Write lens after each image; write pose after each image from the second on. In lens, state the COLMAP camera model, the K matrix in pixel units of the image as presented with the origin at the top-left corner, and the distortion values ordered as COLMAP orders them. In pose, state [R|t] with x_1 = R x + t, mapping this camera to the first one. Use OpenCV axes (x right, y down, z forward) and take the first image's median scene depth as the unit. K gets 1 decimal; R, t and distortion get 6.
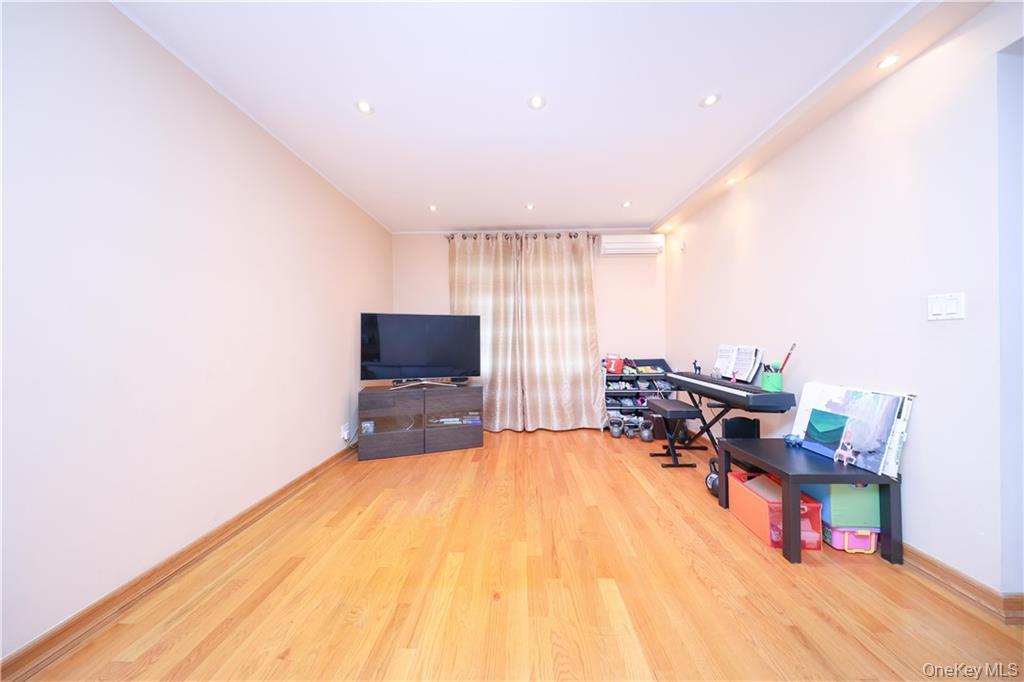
lens RADIAL K [[296.6, 0, 514.9], [0, 296.6, 339.0], [0, 0, 1]] dist [0.004224, -0.000068]
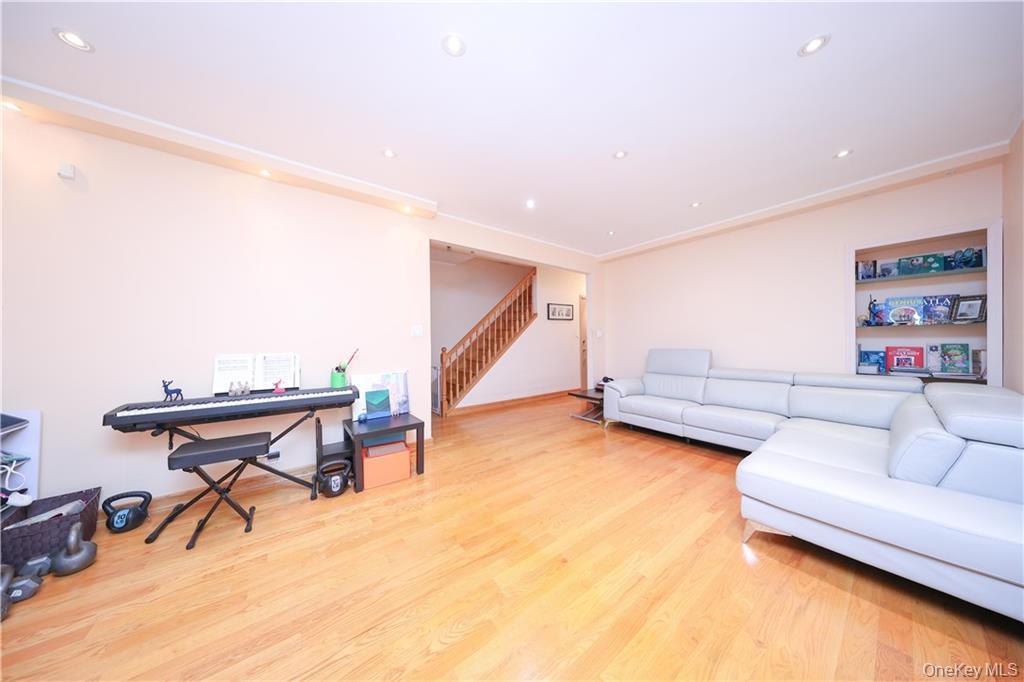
lens RADIAL K [[296.6, 0, 514.9], [0, 296.6, 339.0], [0, 0, 1]] dist [0.004224, -0.000068]
pose [[-0.624604, 0.016380, 0.780770, -0.373080], [0.010711, 0.999866, -0.012408, -0.001904], [-0.780868, 0.000612, -0.624695, 0.807887]]
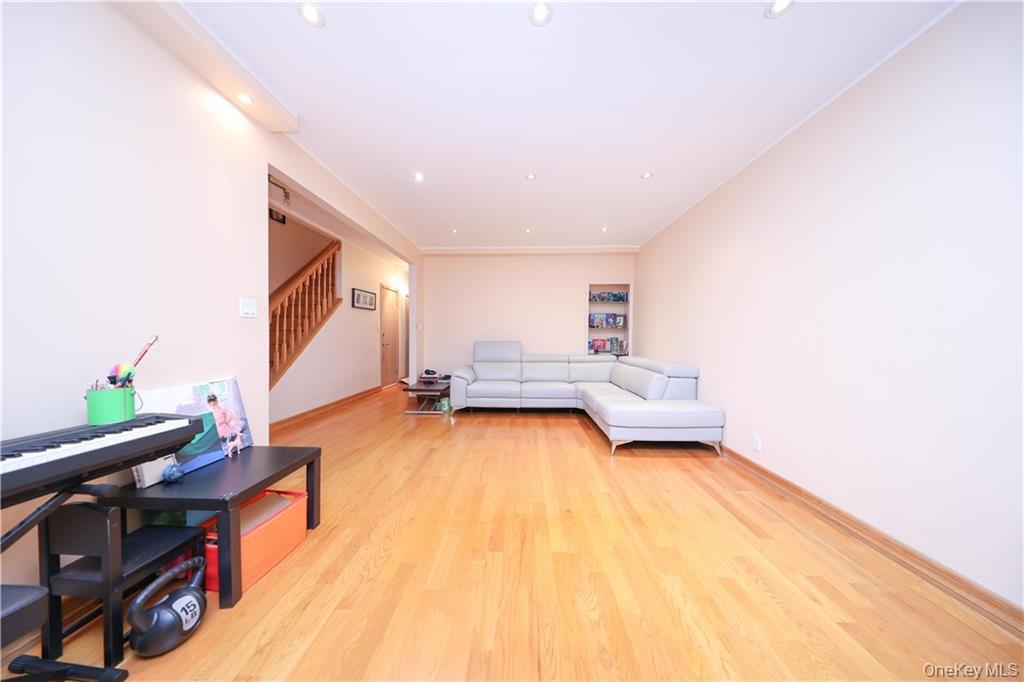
lens RADIAL K [[296.6, 0, 514.9], [0, 296.6, 339.0], [0, 0, 1]] dist [0.004224, -0.000068]
pose [[-0.999867, -0.000798, 0.016285, 0.073442], [-0.000689, 0.999978, 0.006660, 0.011797], [-0.016290, 0.006648, -0.999845, 1.036864]]
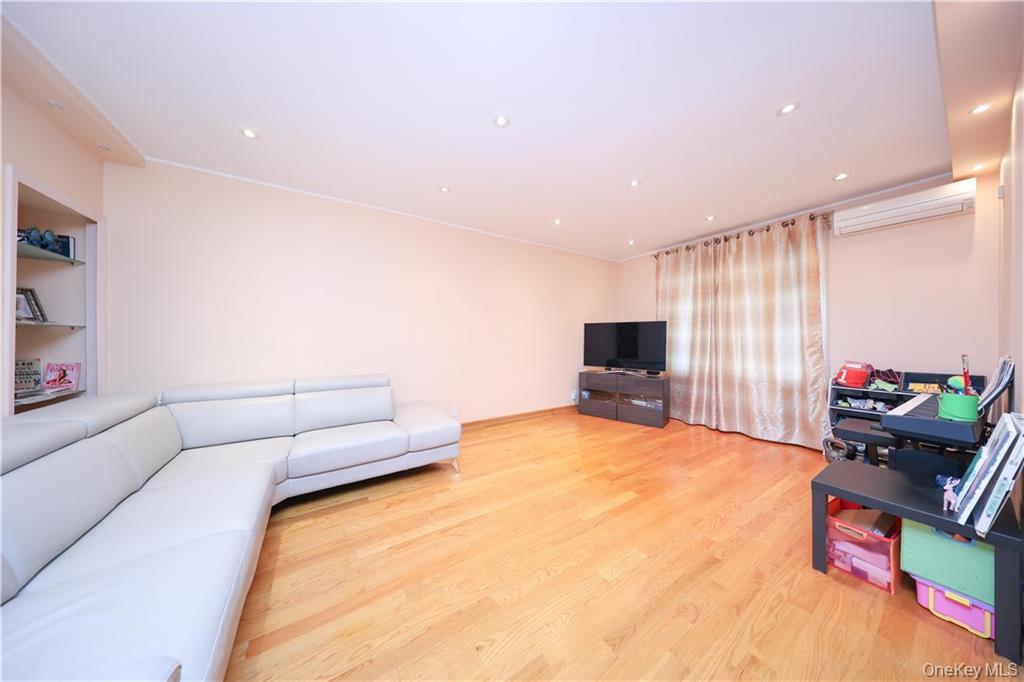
lens RADIAL K [[296.6, 0, 514.9], [0, 296.6, 339.0], [0, 0, 1]] dist [0.004224, -0.000068]
pose [[0.560011, 0.008873, -0.828438, 0.574633], [-0.003274, 0.999959, 0.008497, -0.014811], [0.828479, -0.002046, 0.560017, -0.193893]]
